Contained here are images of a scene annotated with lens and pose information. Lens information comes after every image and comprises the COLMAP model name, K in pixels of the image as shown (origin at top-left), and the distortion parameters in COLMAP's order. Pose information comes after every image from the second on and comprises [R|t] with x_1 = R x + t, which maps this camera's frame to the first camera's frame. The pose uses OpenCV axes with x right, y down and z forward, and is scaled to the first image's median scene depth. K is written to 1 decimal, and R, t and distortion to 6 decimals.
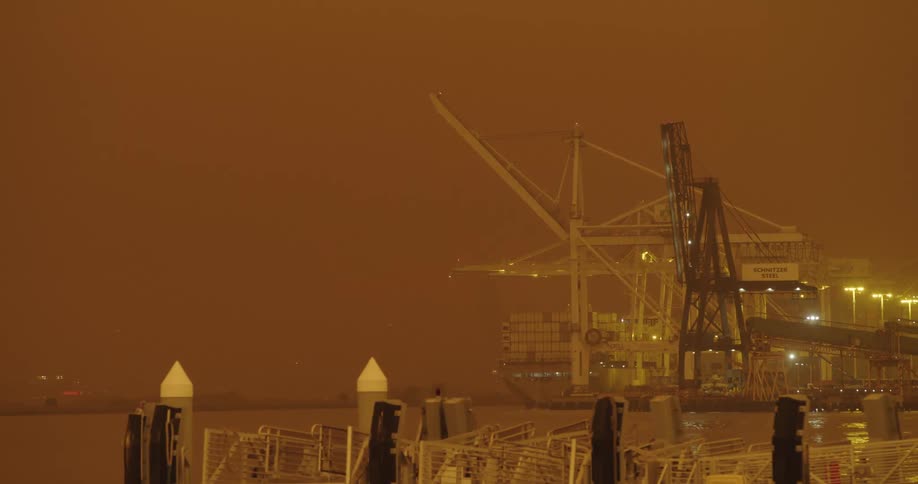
lens RADIAL K [[5503.9, 0, 459.2], [0, 5503.9, 240.3], [0, 0, 1]] dist [-0.105926, 0.000000]
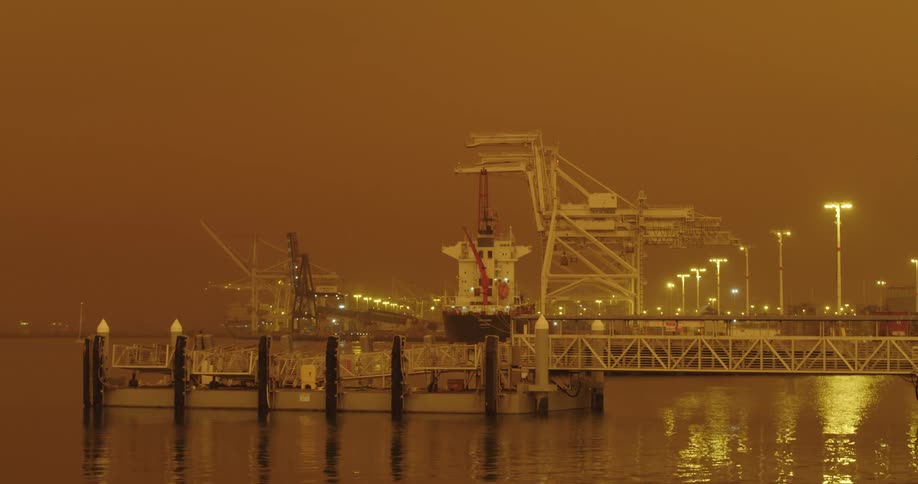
lens RADIAL K [[5503.9, 0, 458.6], [0, 5503.9, 241.8], [0, 0, 1]] dist [-0.105926, 0.000000]
pose [[0.998745, 0.017889, 0.046783, -0.004800], [-0.017091, 0.999703, -0.017387, 0.028021], [-0.047080, 0.016565, 0.998754, -1.668901]]
